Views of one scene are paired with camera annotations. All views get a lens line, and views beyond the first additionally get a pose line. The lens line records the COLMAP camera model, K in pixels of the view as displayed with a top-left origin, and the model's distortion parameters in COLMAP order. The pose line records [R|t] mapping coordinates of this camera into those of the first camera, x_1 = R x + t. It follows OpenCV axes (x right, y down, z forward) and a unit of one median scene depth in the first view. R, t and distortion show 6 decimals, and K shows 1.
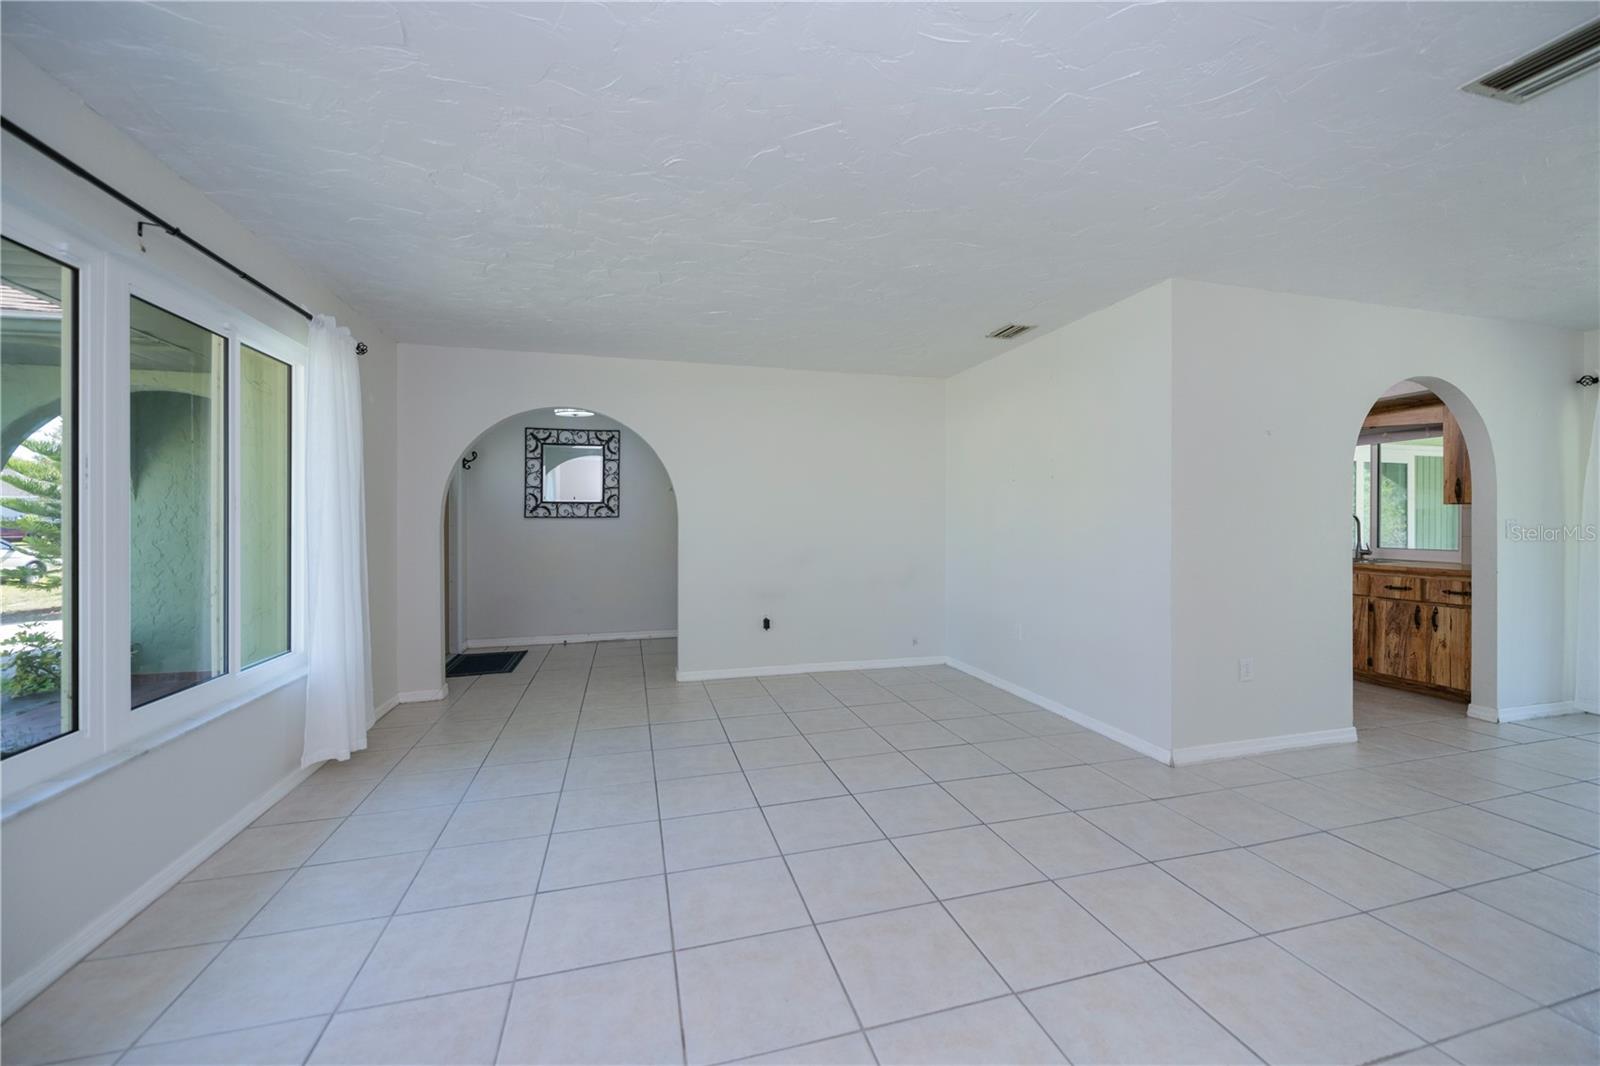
lens RADIAL K [[630.3, 0, 818.8], [0, 630.3, 520.1], [0, 0, 1]] dist [-0.004410, -0.000432]
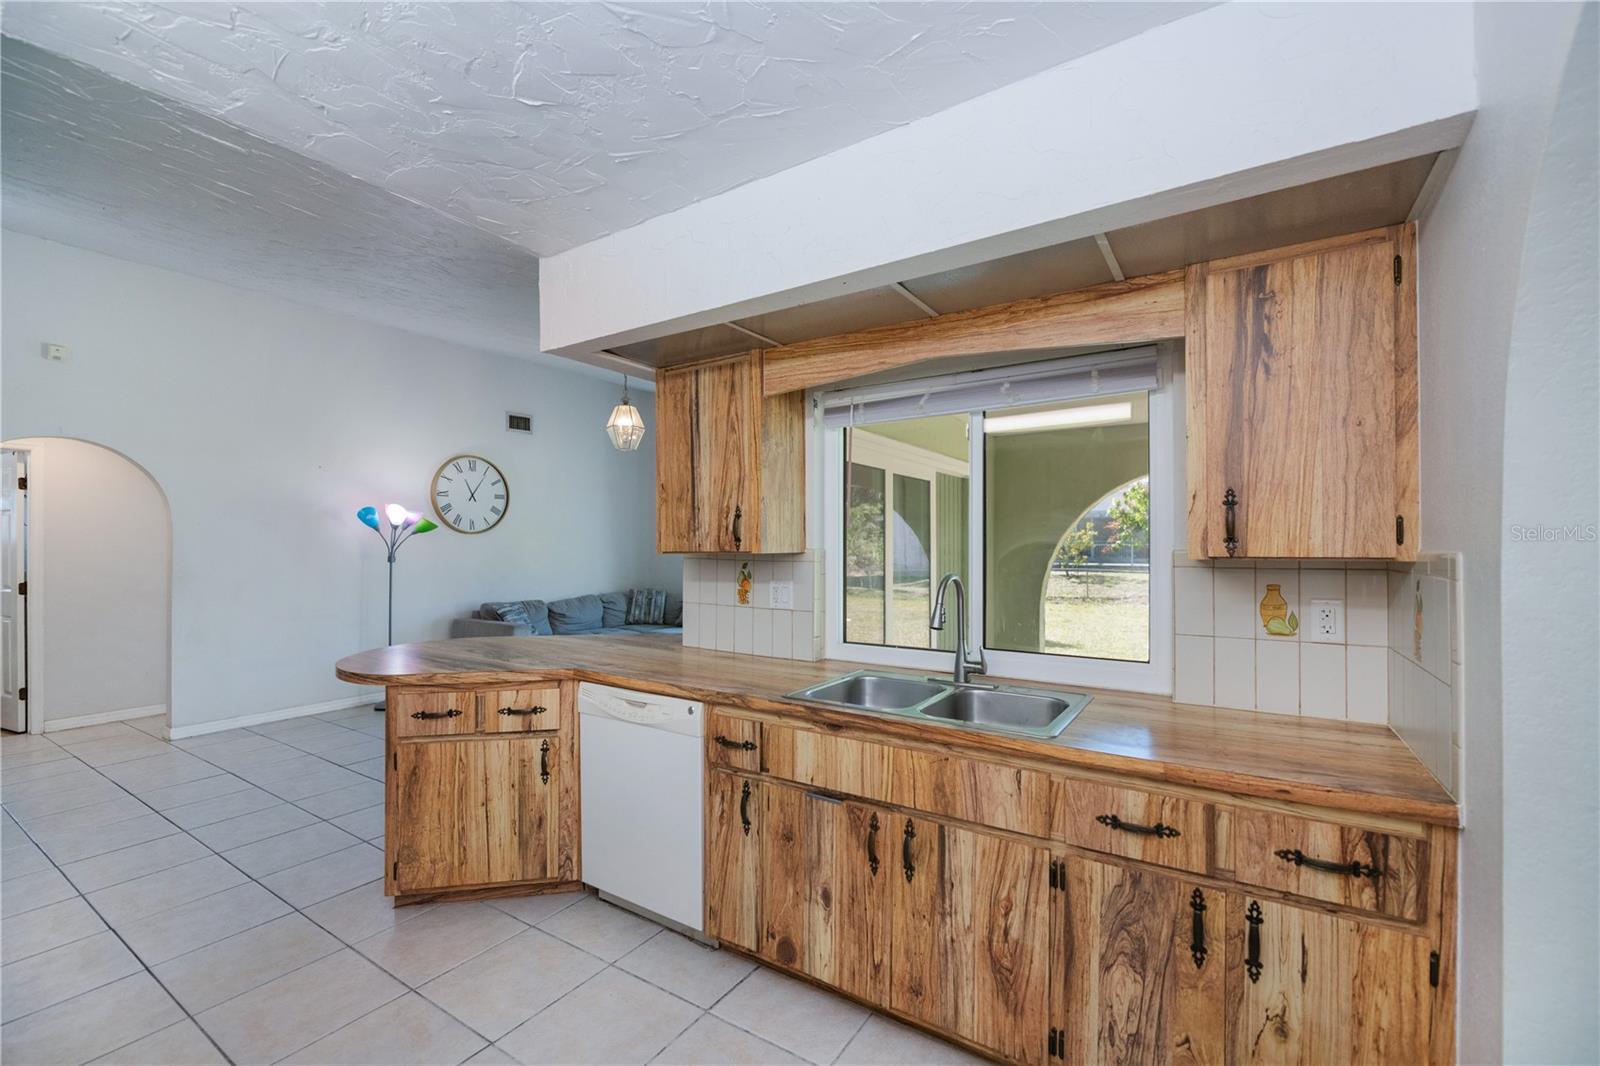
lens RADIAL K [[666.1, 0, 814.4], [0, 666.1, 541.5], [0, 0, 1]] dist [0.000152, -0.000701]
pose [[0.752256, 0.002000, 0.658868, 0.604292], [0.003402, 0.999970, -0.006919, -0.034997], [-0.658863, 0.007446, 0.752226, 0.890856]]
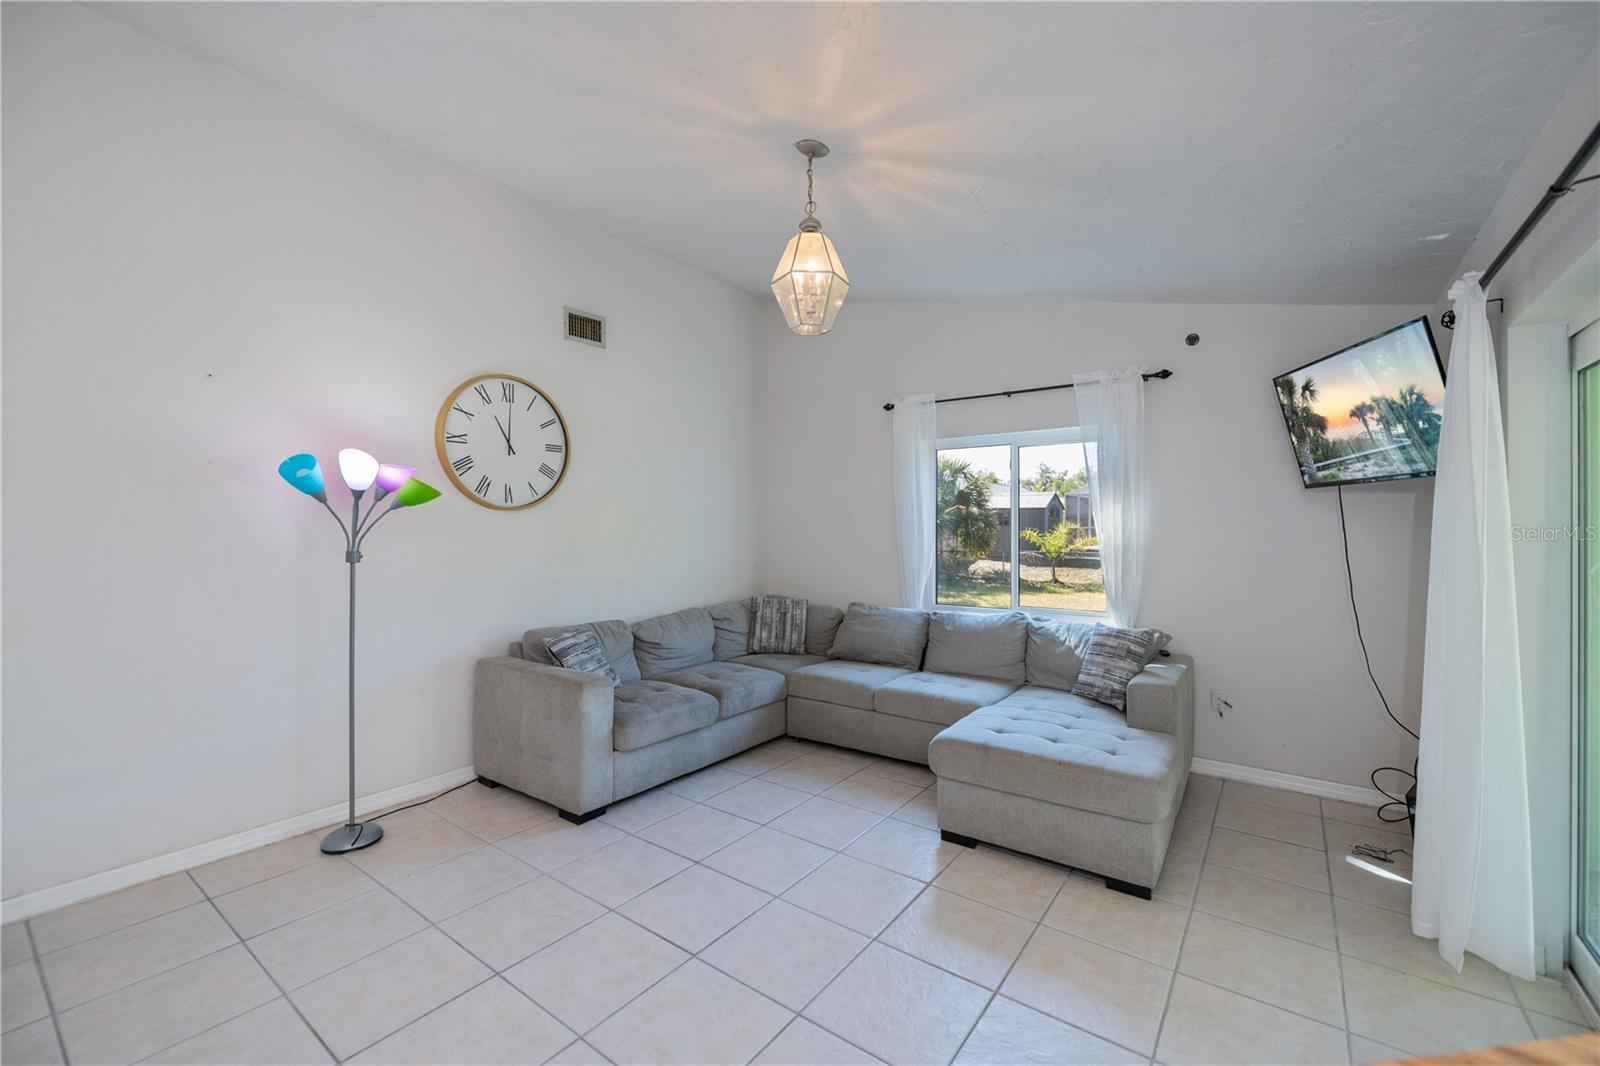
lens RADIAL K [[651.3, 0, 811.8], [0, 651.3, 535.3], [0, 0, 1]] dist [0.001118, -0.003768]
pose [[0.792761, -0.008043, 0.609479, 0.808808], [0.004175, 0.999961, 0.007766, -0.037362], [-0.609518, -0.003612, 0.792764, 1.614045]]
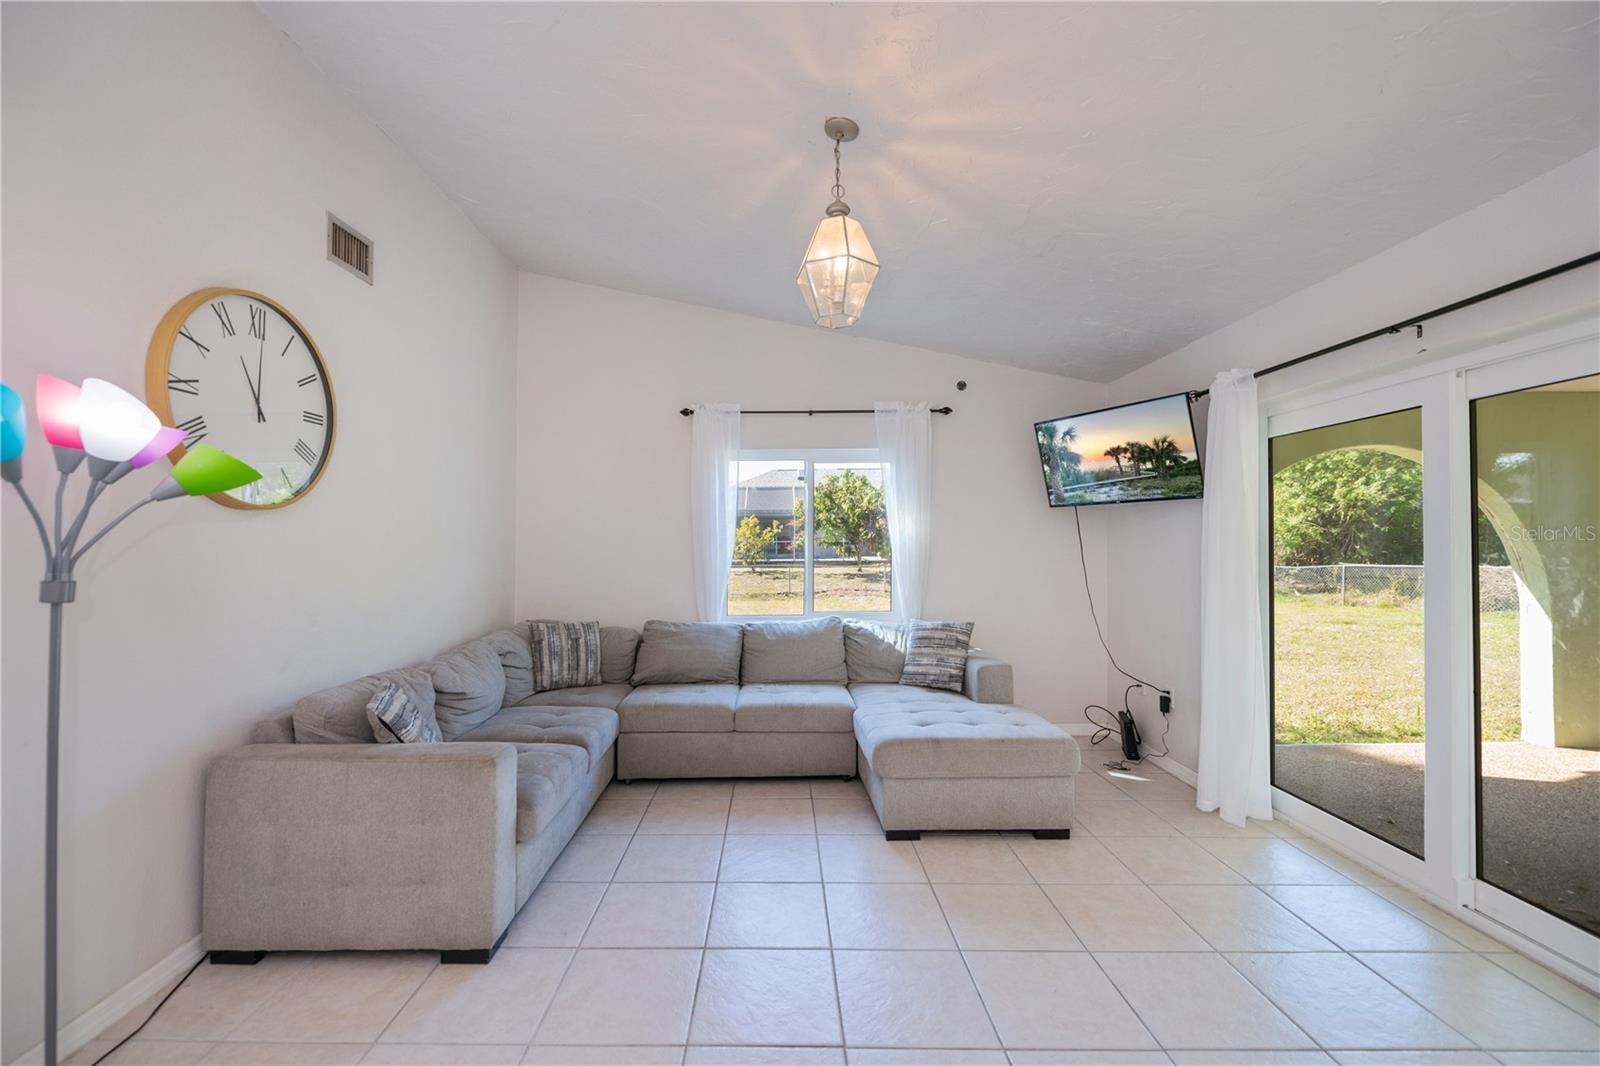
lens RADIAL K [[642.4, 0, 765.4], [0, 642.4, 539.5], [0, 0, 1]] dist [-0.001067, -0.003399]
pose [[0.298998, 0.001171, 0.954253, 0.635558], [0.011635, 0.999920, -0.004873, -0.033441], [-0.954183, 0.012560, 0.298960, 1.981603]]
